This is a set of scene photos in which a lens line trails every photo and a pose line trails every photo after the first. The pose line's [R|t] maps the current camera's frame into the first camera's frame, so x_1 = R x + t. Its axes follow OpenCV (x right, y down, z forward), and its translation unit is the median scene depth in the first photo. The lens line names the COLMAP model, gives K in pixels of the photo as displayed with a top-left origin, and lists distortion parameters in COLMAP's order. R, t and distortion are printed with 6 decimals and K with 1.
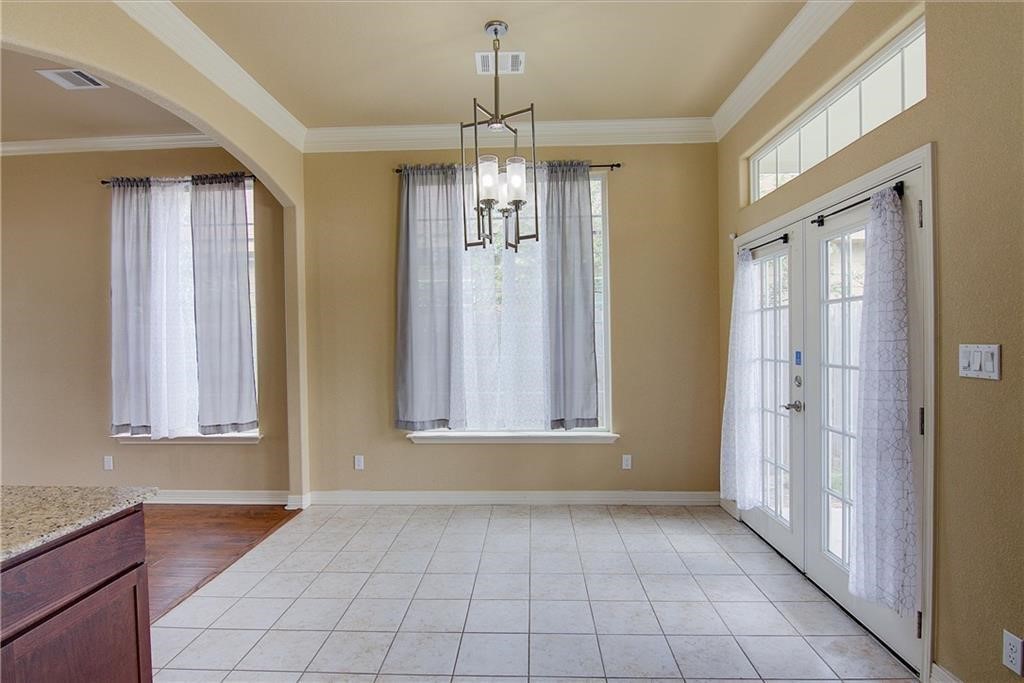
lens RADIAL K [[523.0, 0, 511.1], [0, 523.0, 345.5], [0, 0, 1]] dist [-0.010583, -0.009909]
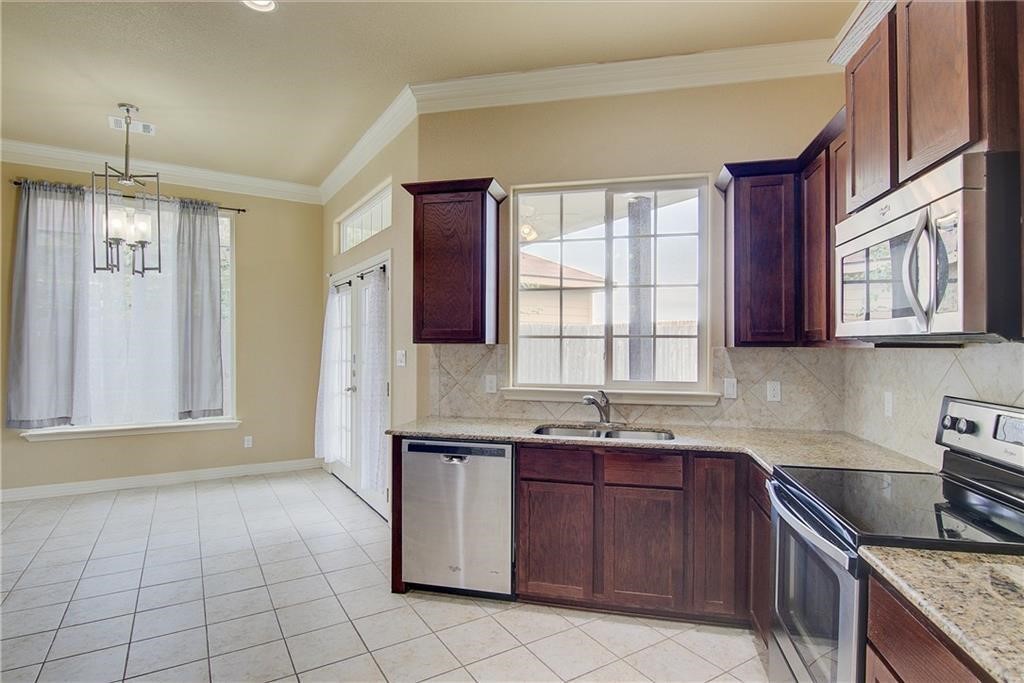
lens RADIAL K [[523.0, 0, 511.1], [0, 523.0, 345.5], [0, 0, 1]] dist [-0.010583, -0.009909]
pose [[0.825245, 0.015451, 0.564563, 0.030489], [-0.006832, 0.999826, -0.017378, 0.005363], [-0.564733, 0.010484, 0.825207, -0.433855]]
